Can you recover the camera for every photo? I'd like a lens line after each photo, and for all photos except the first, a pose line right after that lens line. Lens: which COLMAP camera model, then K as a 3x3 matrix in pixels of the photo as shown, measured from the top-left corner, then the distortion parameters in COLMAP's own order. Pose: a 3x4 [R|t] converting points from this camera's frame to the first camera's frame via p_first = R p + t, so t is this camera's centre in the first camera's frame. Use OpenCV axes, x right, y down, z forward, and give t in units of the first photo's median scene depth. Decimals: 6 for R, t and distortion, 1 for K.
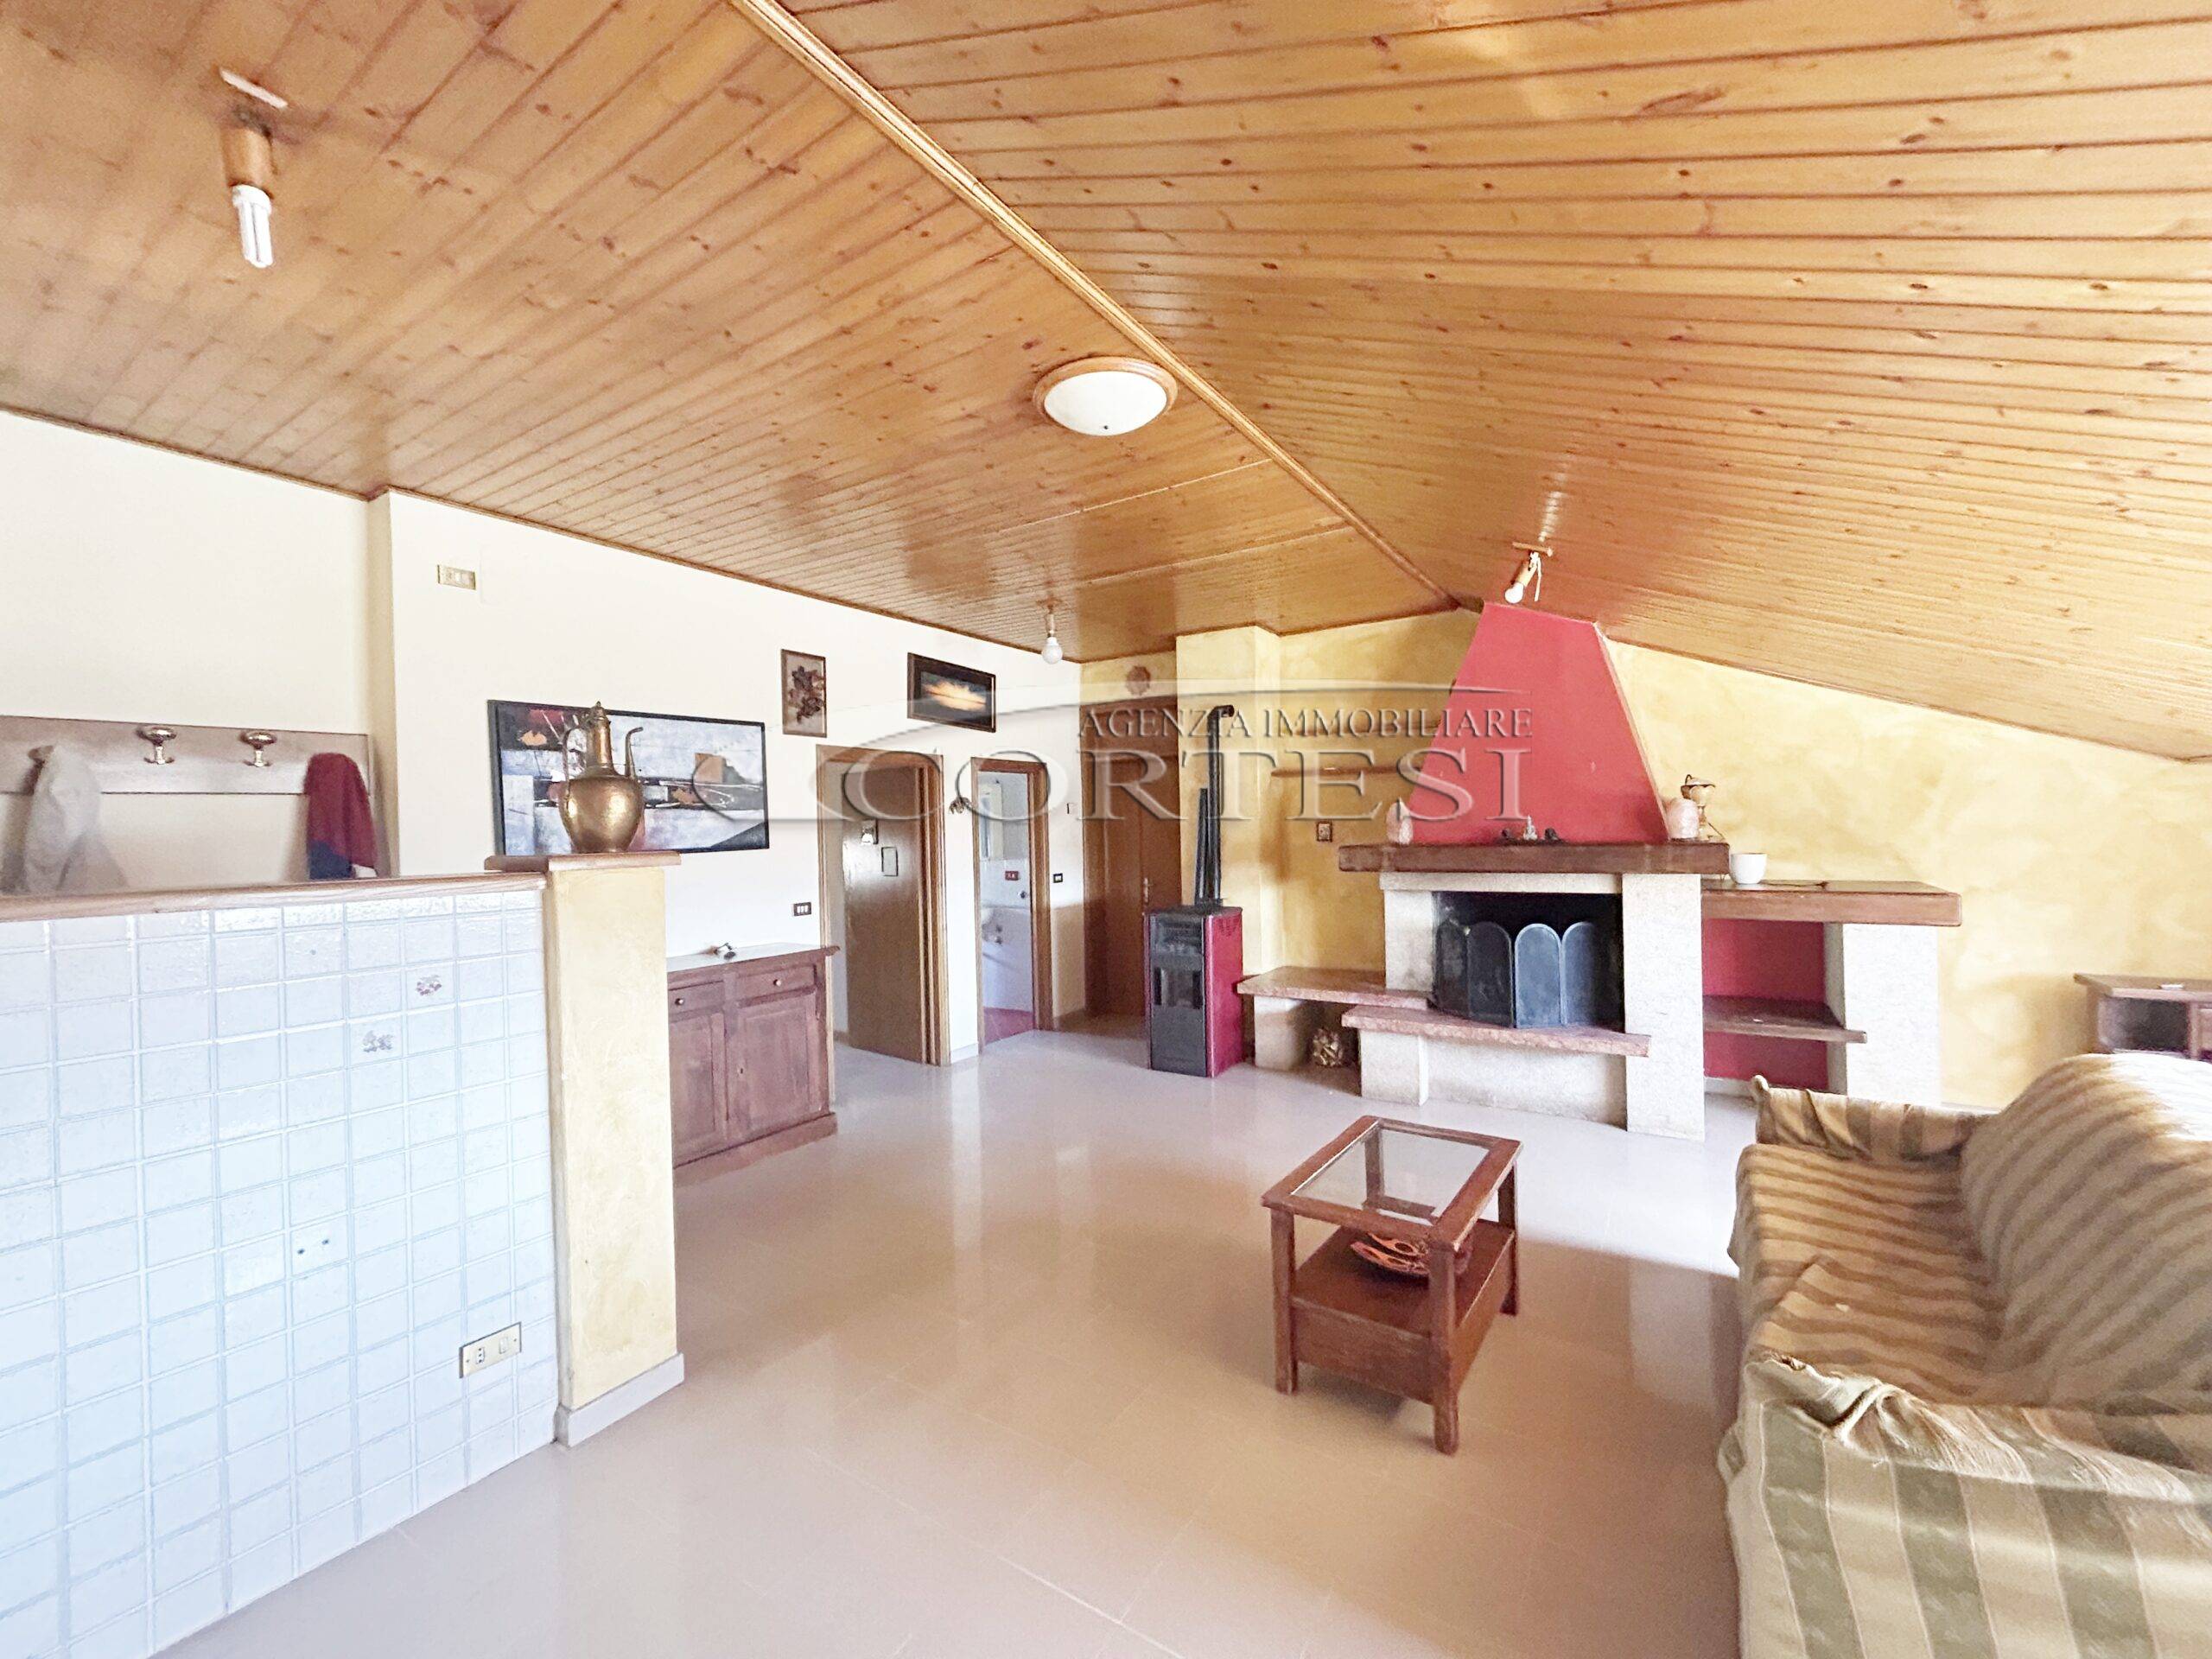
lens RADIAL K [[892.6, 0, 1107.0], [0, 892.6, 834.1], [0, 0, 1]] dist [-0.002877, 0.001247]
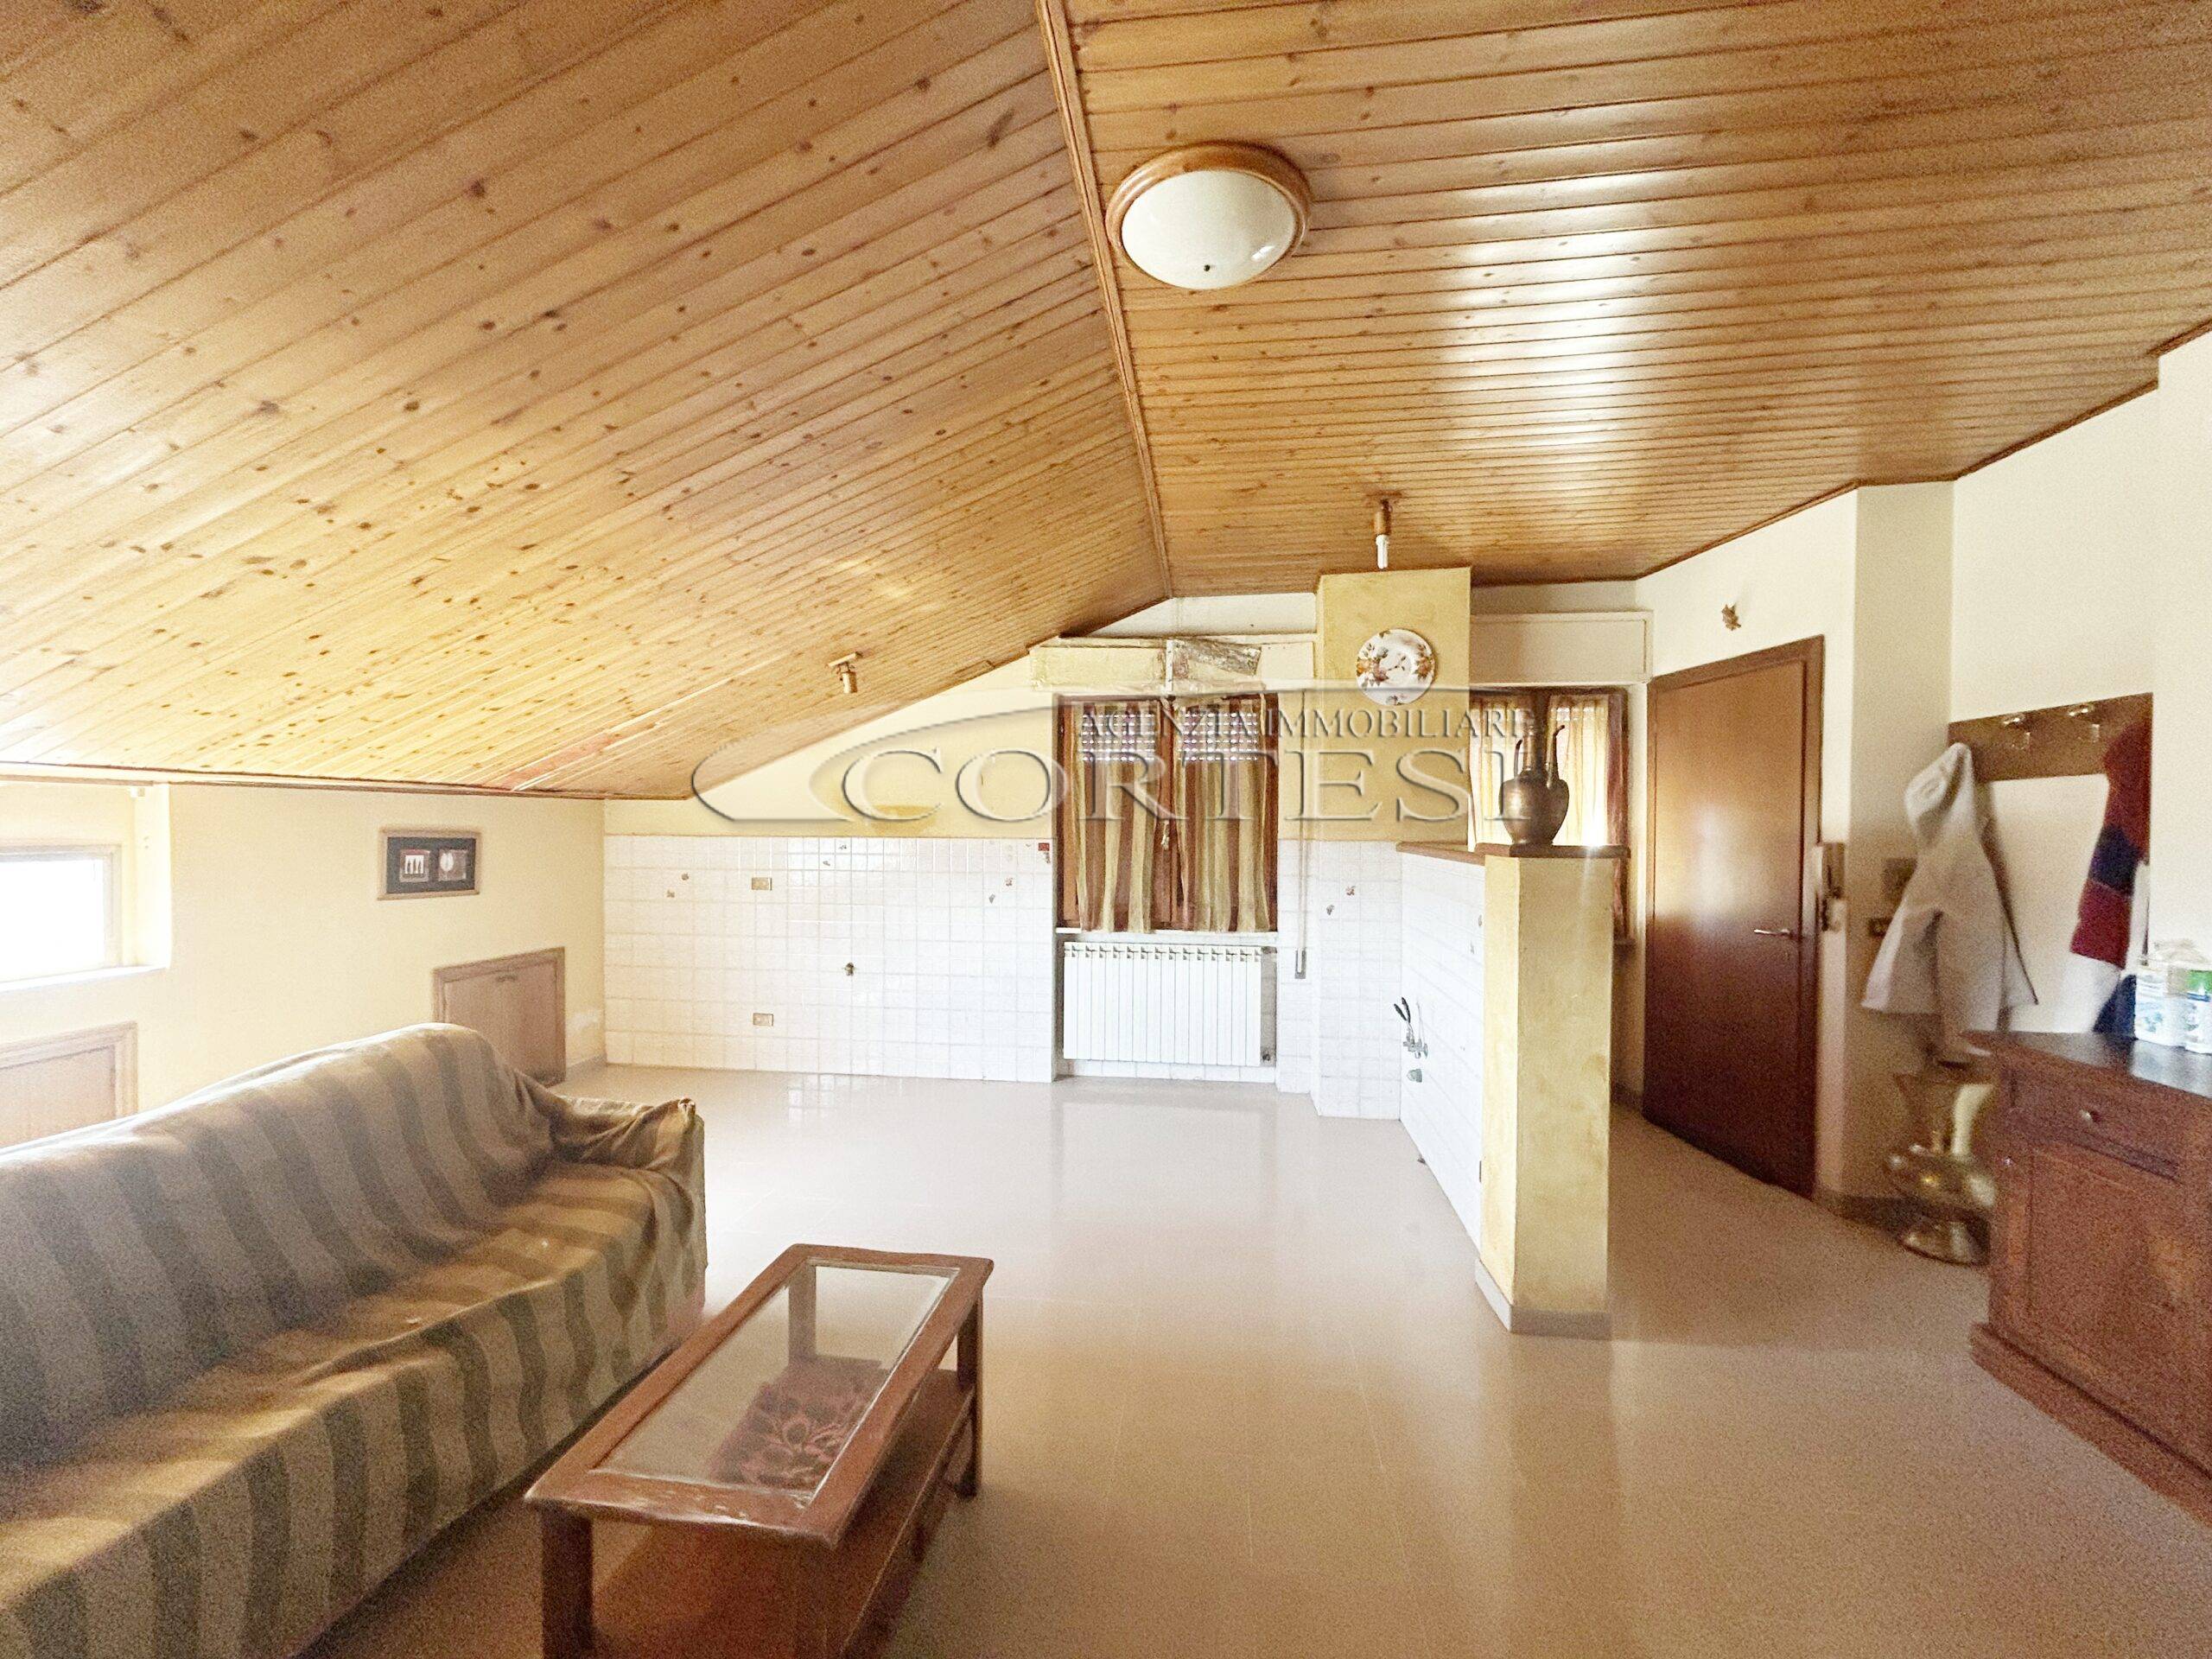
lens RADIAL K [[892.6, 0, 1107.4], [0, 892.6, 834.0], [0, 0, 1]] dist [-0.002877, 0.001247]
pose [[-0.896304, 0.026194, -0.442665, 0.249748], [0.014734, 0.999462, 0.029307, -0.018327], [0.443195, 0.019745, -0.896208, 1.027217]]
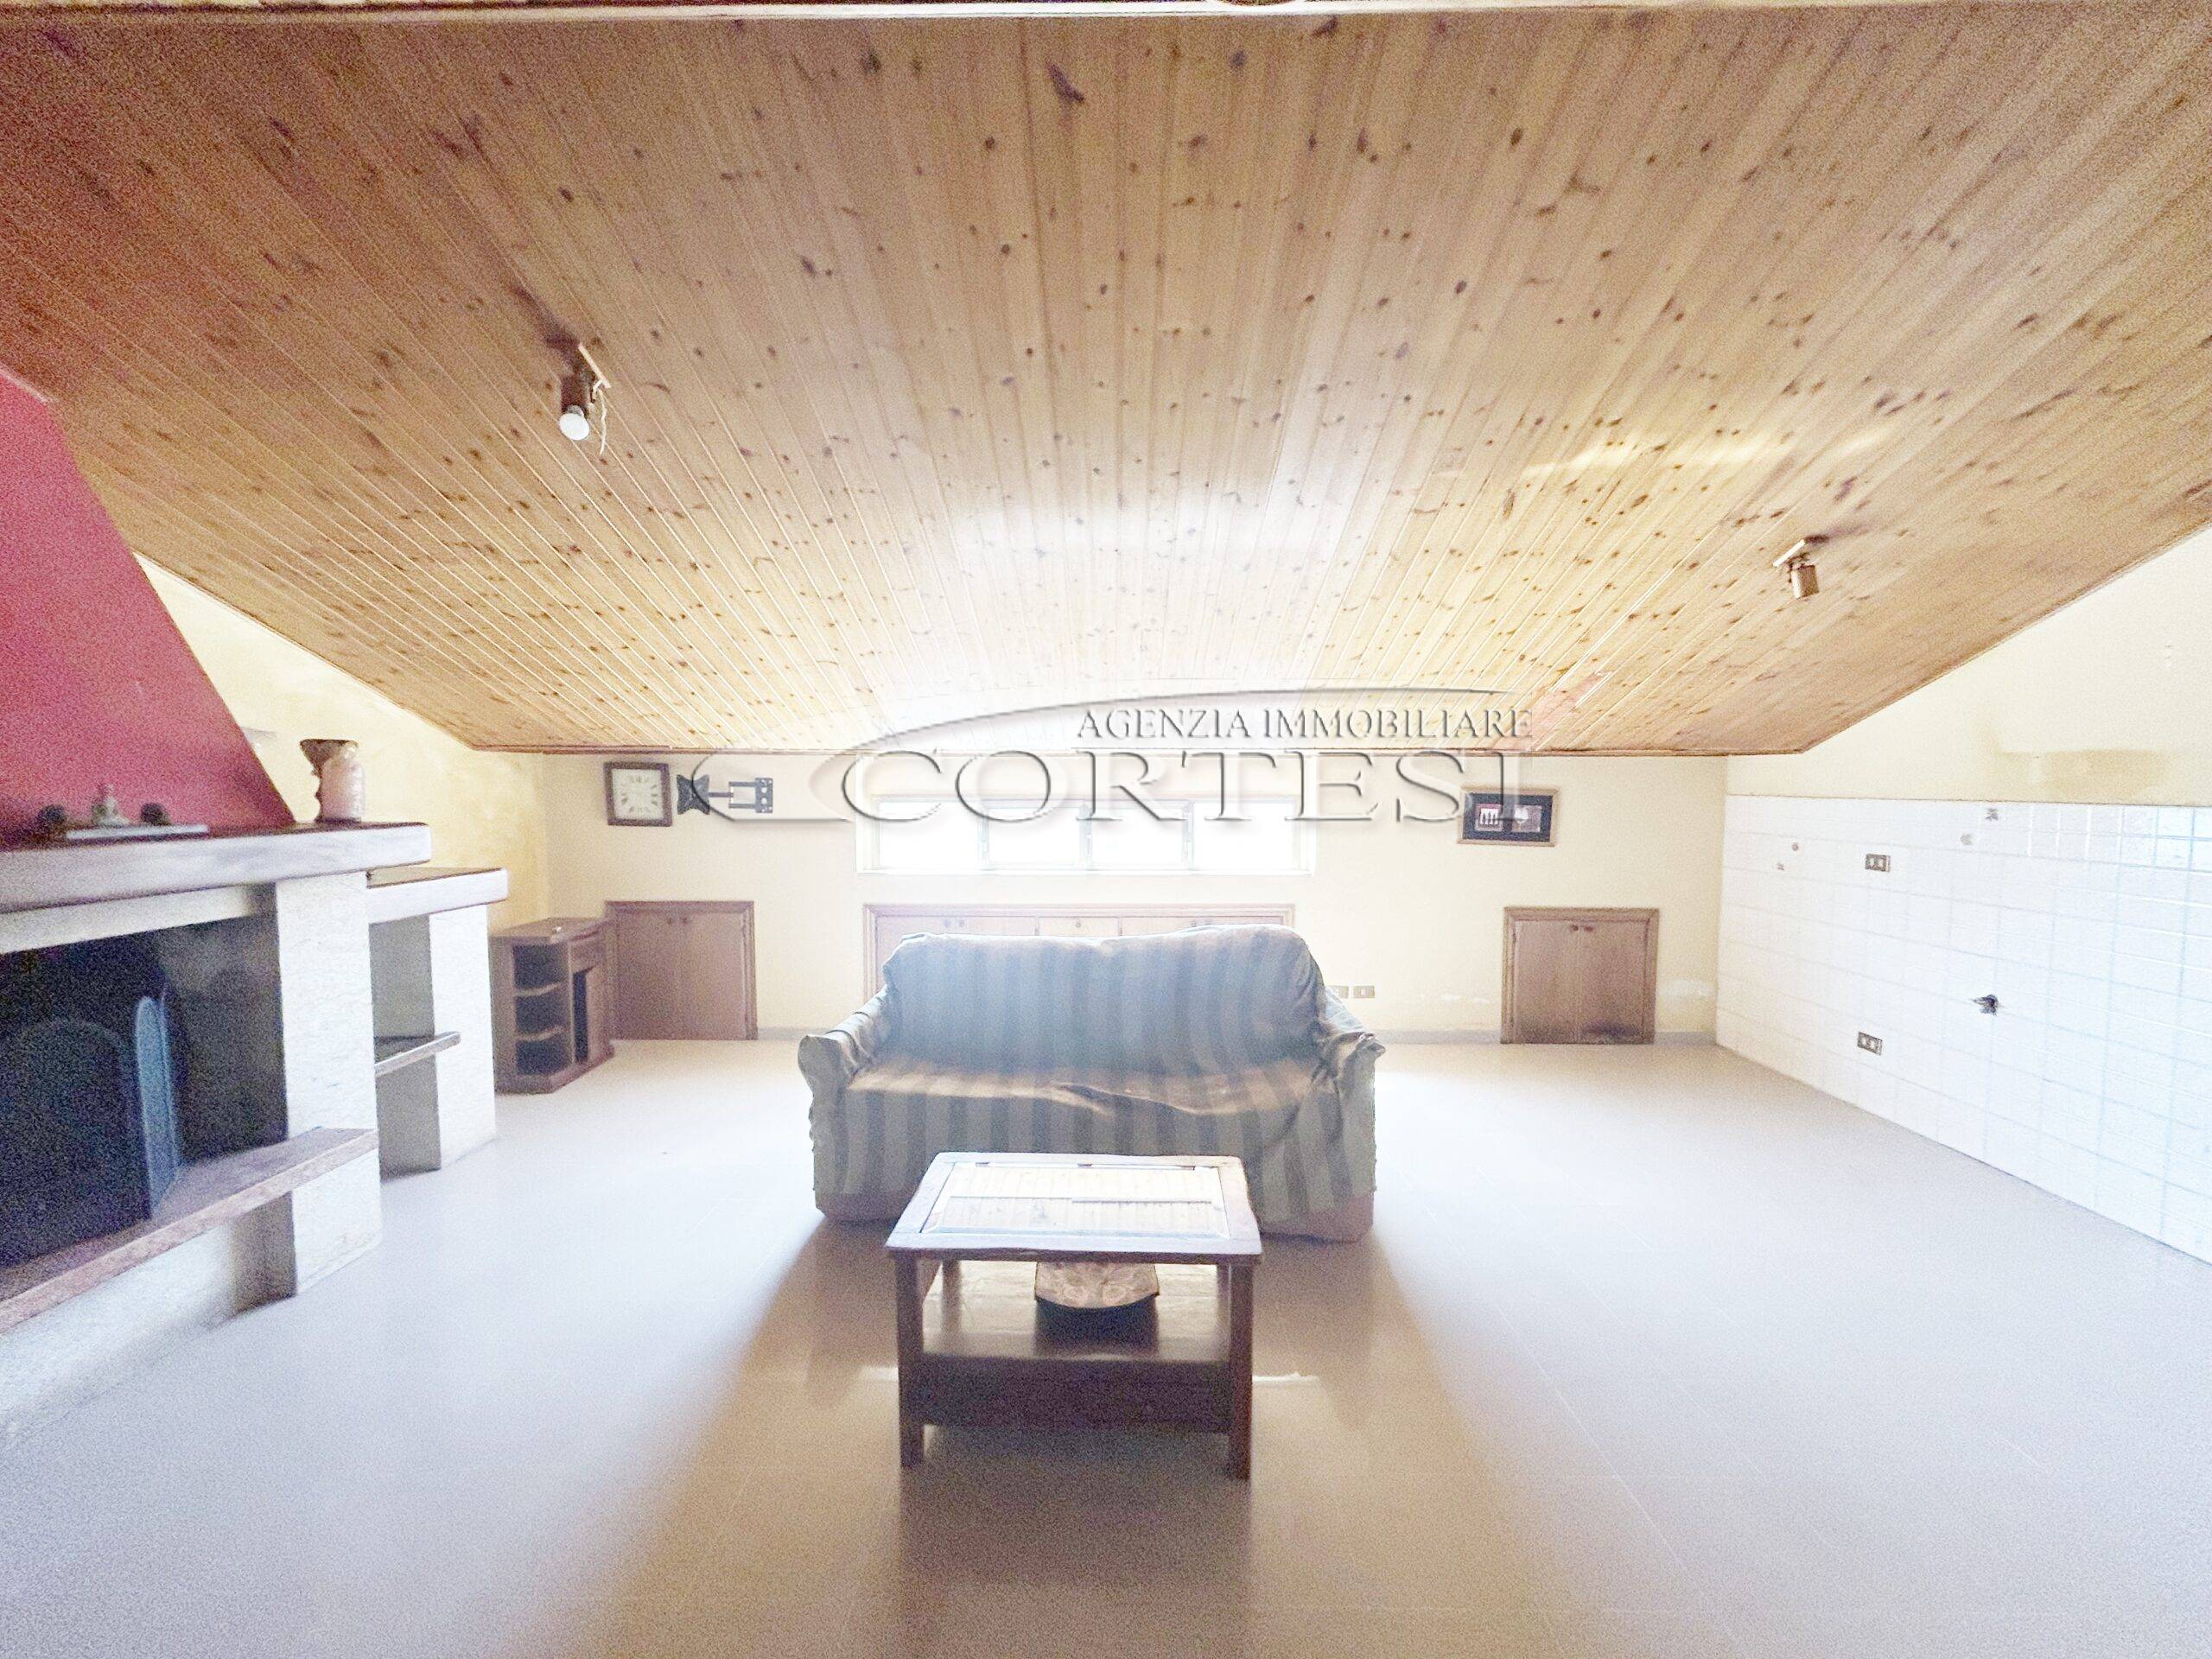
lens RADIAL K [[892.6, 0, 1108.8], [0, 892.6, 835.4], [0, 0, 1]] dist [-0.002877, 0.001247]
pose [[-0.540926, -0.027445, 0.840622, -0.232873], [0.017503, 0.998884, 0.043874, -0.002088], [-0.840888, 0.038446, -0.539842, 0.862635]]
